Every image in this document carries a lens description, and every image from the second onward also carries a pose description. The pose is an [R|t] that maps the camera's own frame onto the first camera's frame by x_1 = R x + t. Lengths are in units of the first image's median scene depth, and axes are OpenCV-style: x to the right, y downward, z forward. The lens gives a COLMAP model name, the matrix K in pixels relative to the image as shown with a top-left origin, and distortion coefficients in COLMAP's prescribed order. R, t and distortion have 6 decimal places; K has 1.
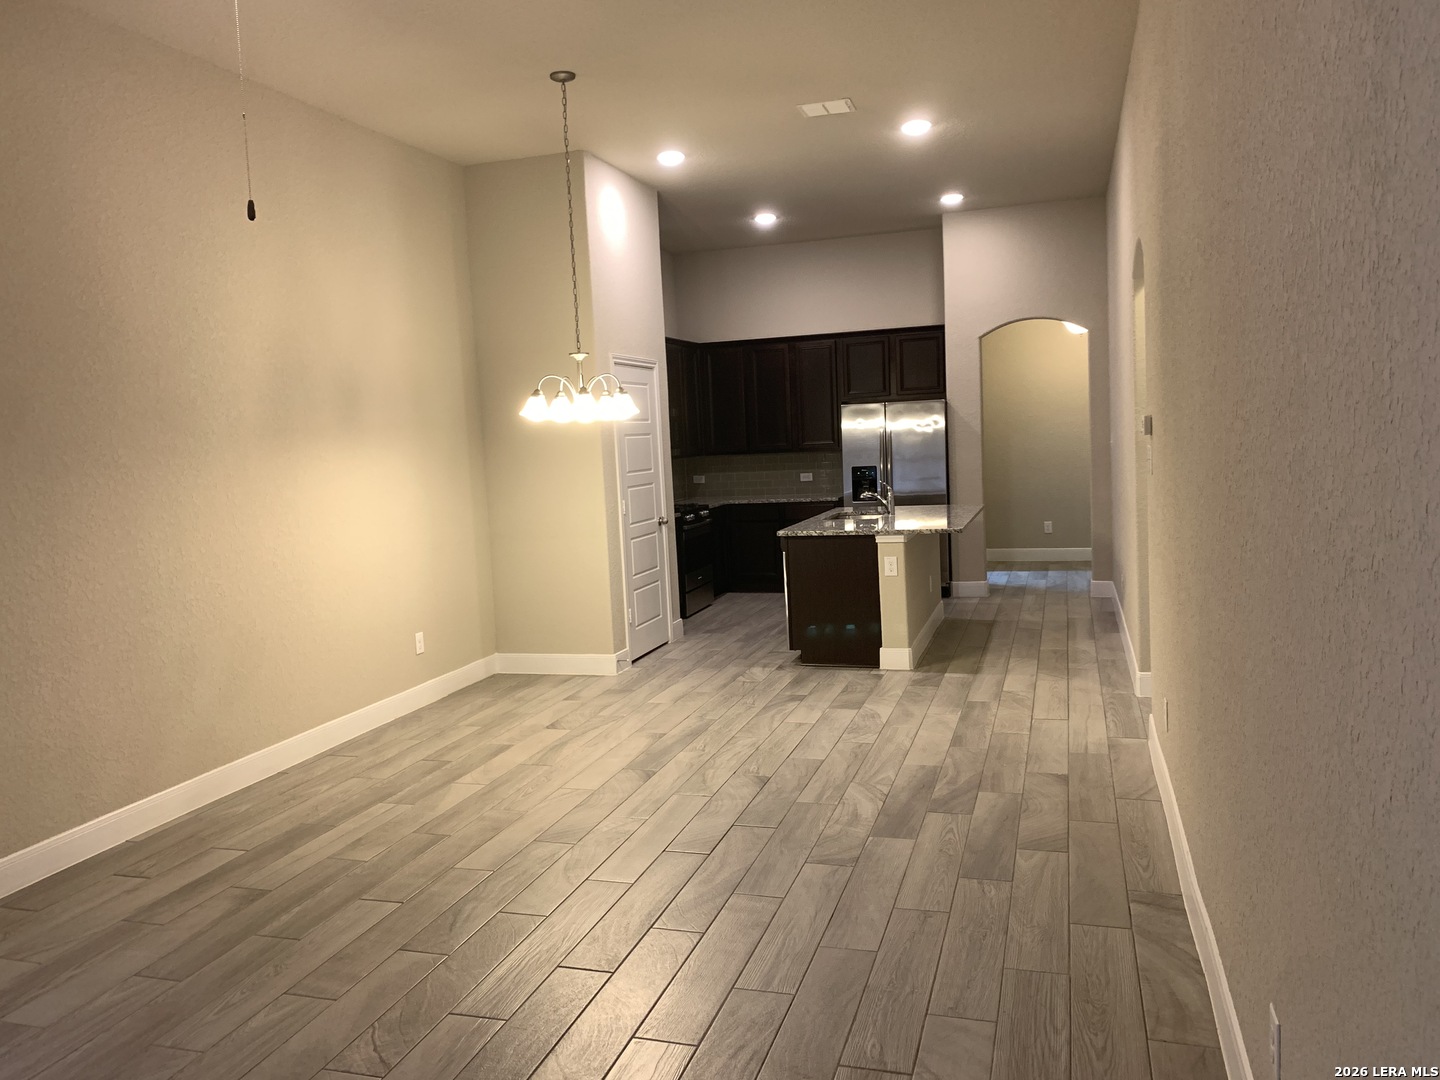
lens RADIAL K [[1099.6, 0, 715.3], [0, 1099.6, 525.8], [0, 0, 1]] dist [0.033724, -0.040321]
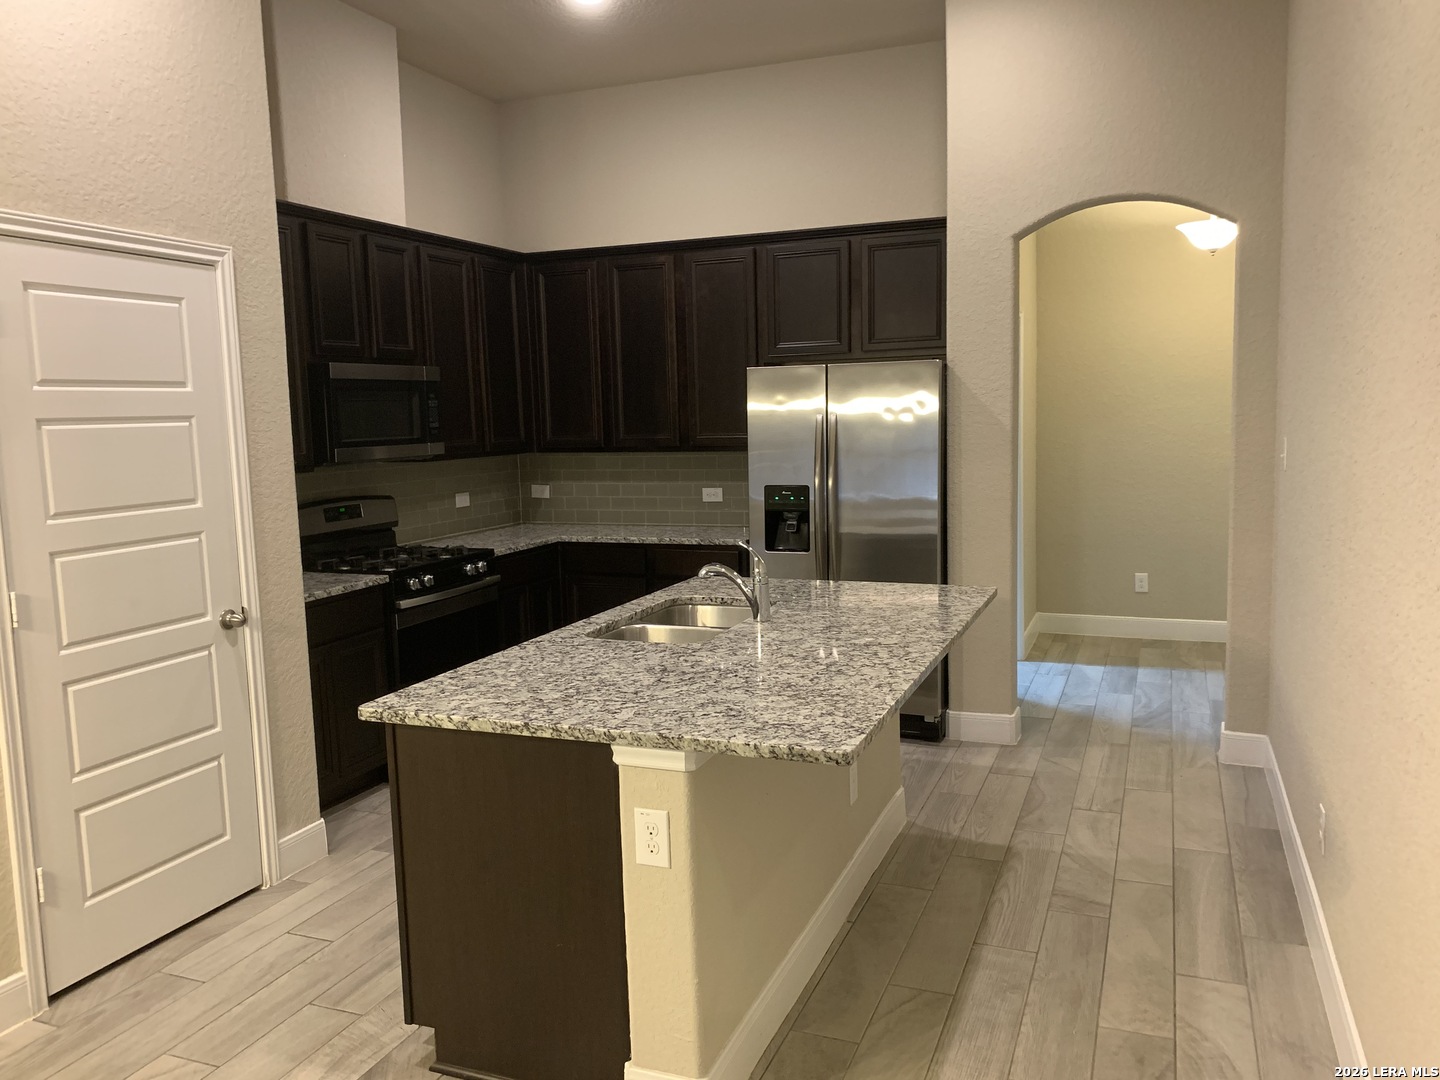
lens RADIAL K [[1099.6, 0, 726.6], [0, 1099.6, 536.0], [0, 0, 1]] dist [0.033724, -0.040321]
pose [[0.997224, 0.030023, -0.068133, 0.193110], [-0.027677, 0.999000, 0.035117, -0.063996], [0.069119, -0.033134, 0.997058, 0.638148]]
